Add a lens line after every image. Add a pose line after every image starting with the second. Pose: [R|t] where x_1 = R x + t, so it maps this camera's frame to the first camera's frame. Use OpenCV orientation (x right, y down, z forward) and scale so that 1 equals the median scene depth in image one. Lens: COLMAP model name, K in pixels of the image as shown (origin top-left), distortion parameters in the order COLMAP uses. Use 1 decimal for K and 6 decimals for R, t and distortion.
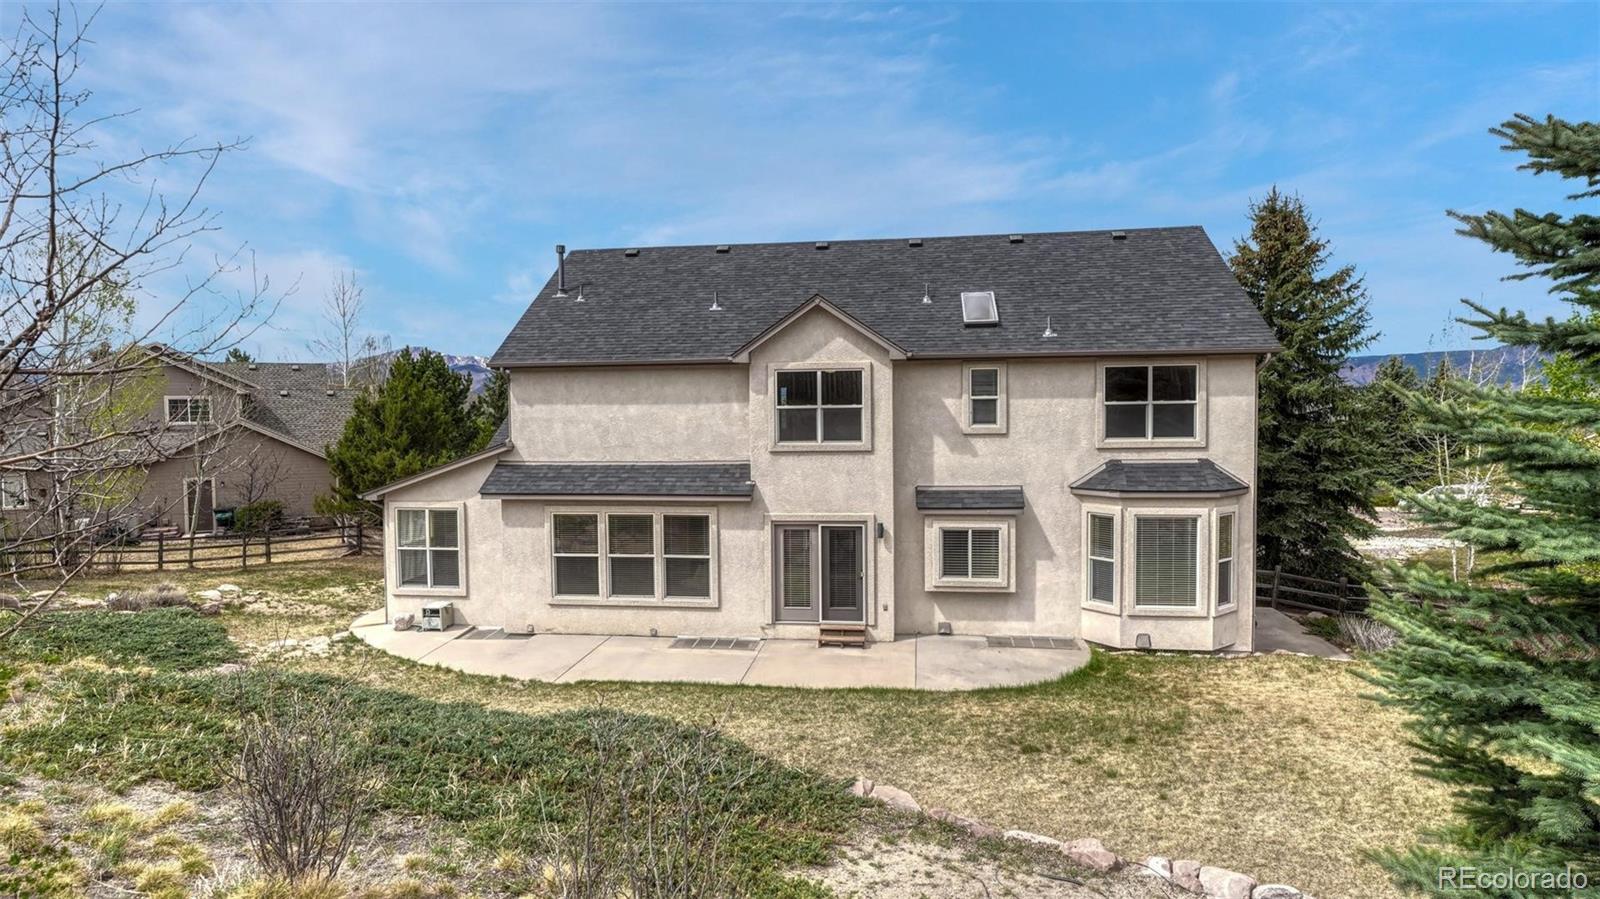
lens RADIAL K [[930.1, 0, 796.8], [0, 930.1, 445.5], [0, 0, 1]] dist [0.013455, -0.000012]
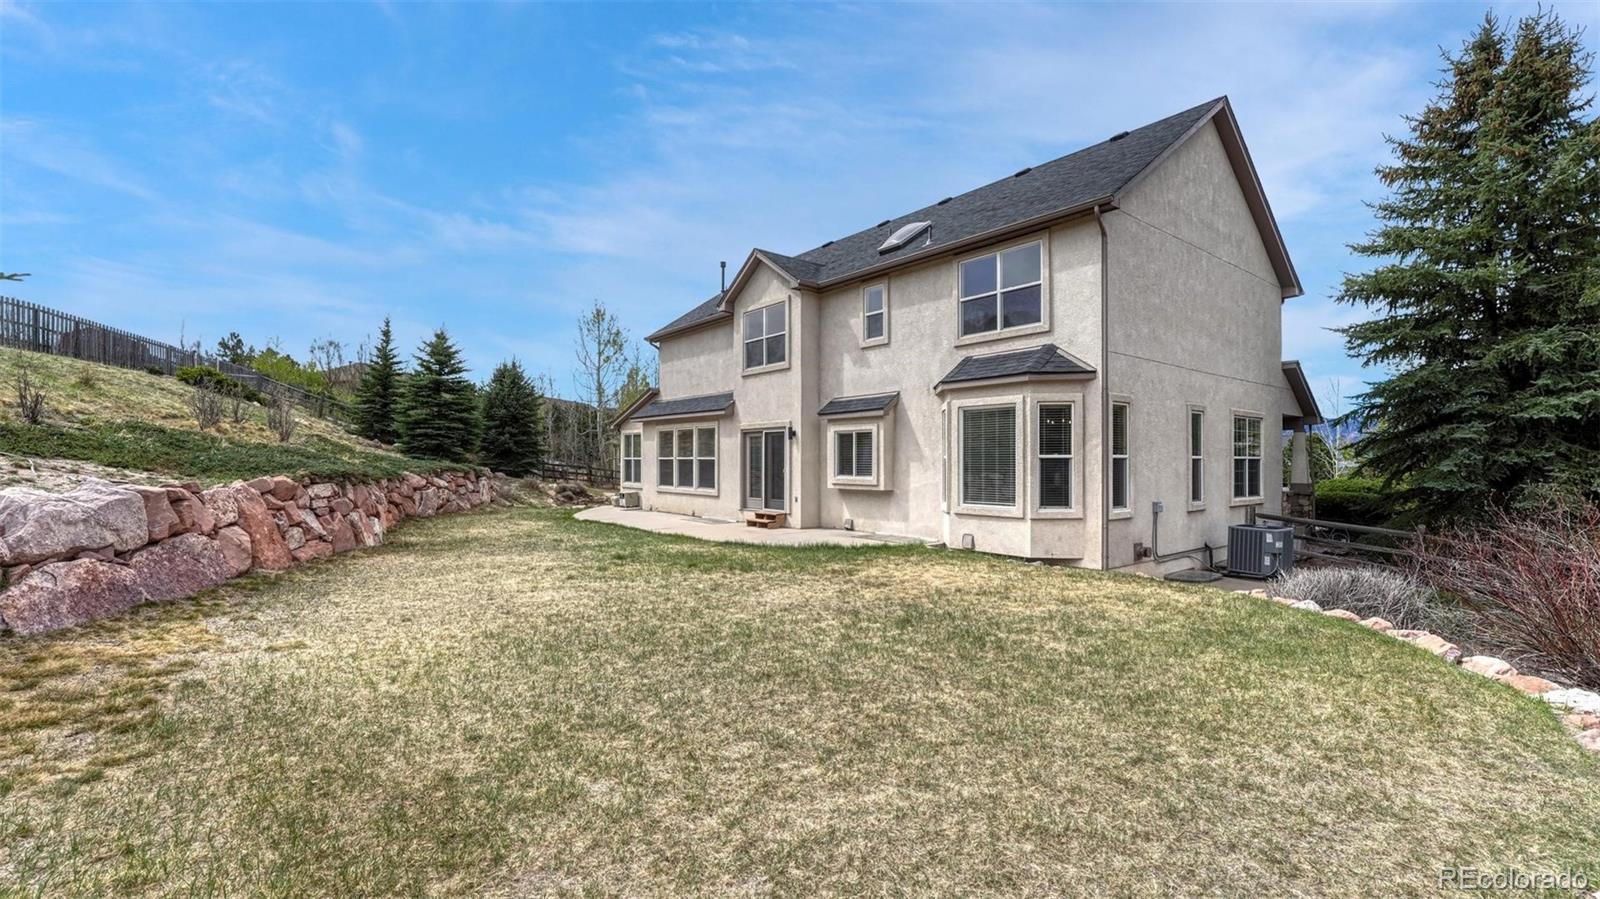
lens RADIAL K [[665.7, 0, 815.7], [0, 665.7, 457.6], [0, 0, 1]] dist [-0.001411, 0.000254]
pose [[0.750761, 0.009420, -0.660507, 0.668226], [-0.040035, 0.998709, -0.031263, 0.145565], [0.659360, 0.049915, 0.750169, 0.375469]]
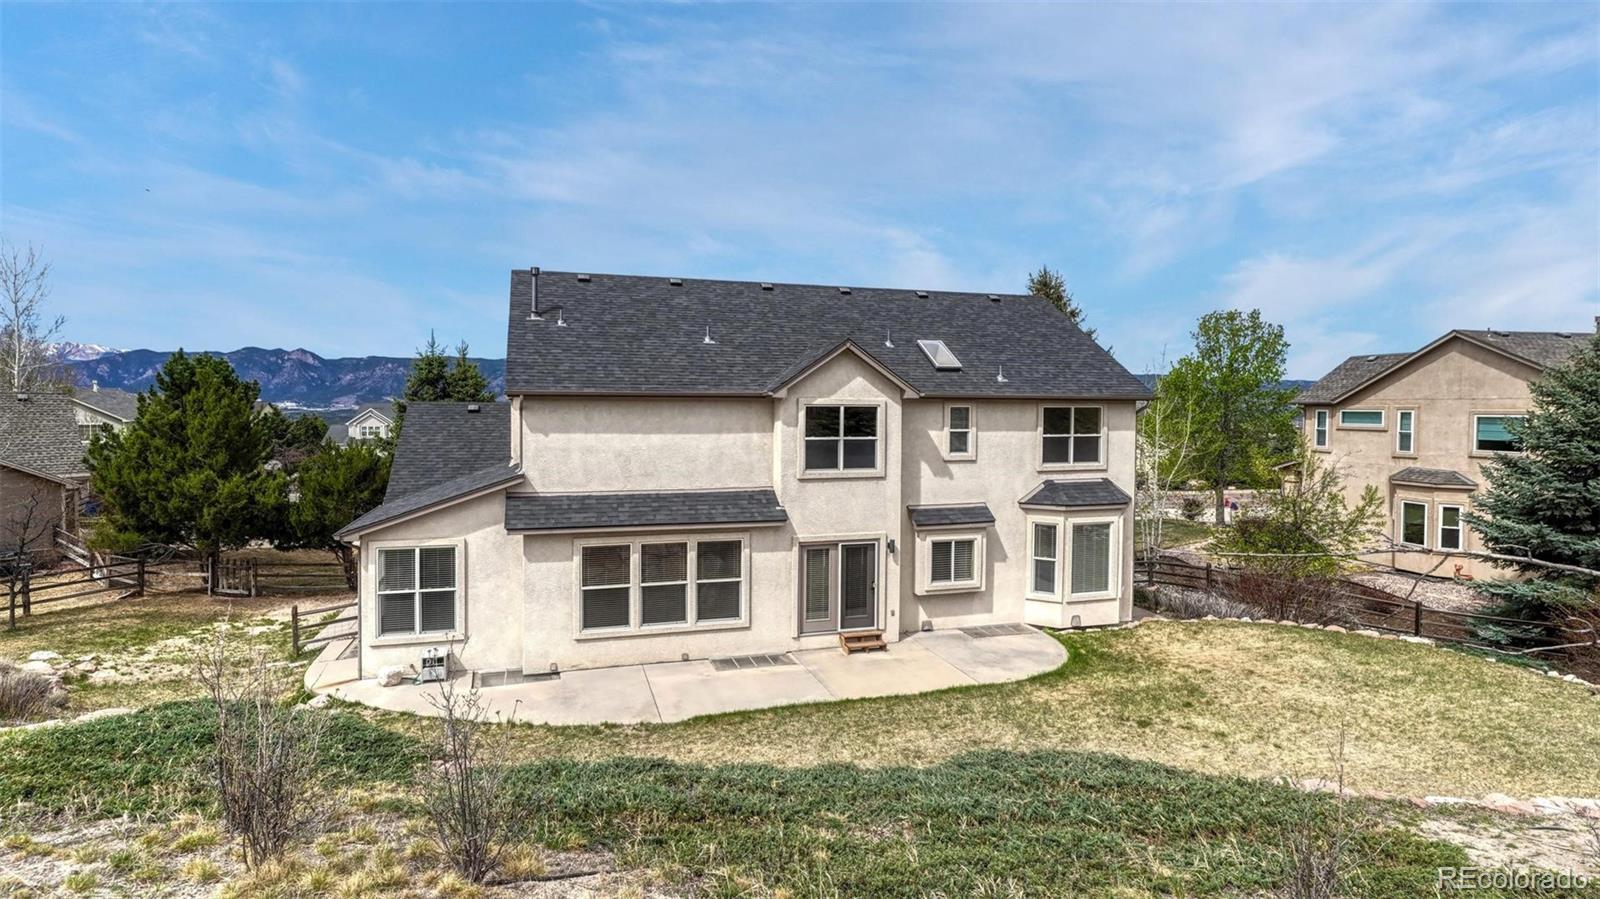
lens RADIAL K [[818.5, 0, 790.9], [0, 818.5, 425.2], [0, 0, 1]] dist [0.001855, -0.000616]
pose [[0.905361, 0.005947, 0.424601, -0.446305], [0.002000, 0.999831, -0.018267, -0.039182], [-0.424638, 0.017387, 0.905196, 0.132967]]
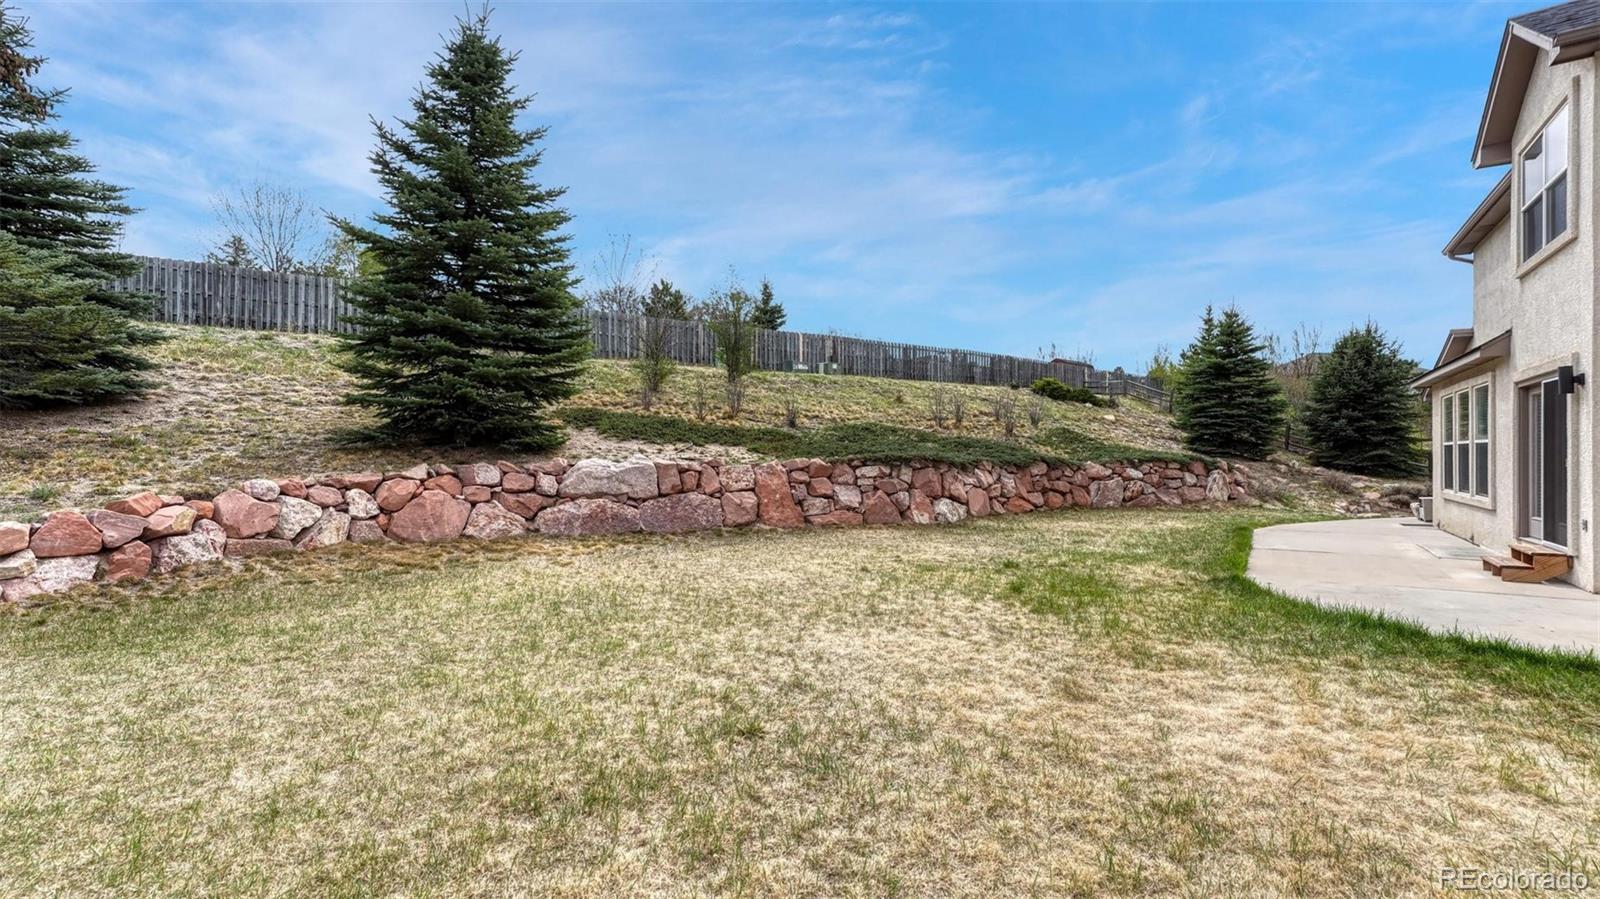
lens RADIAL K [[665.7, 0, 815.1], [0, 665.7, 452.4], [0, 0, 1]] dist [-0.001411, 0.000254]
pose [[-0.439705, 0.004631, -0.898131, 0.625962], [-0.036926, 0.999048, 0.023230, 0.139151], [0.897383, 0.043378, -0.439115, 0.763970]]
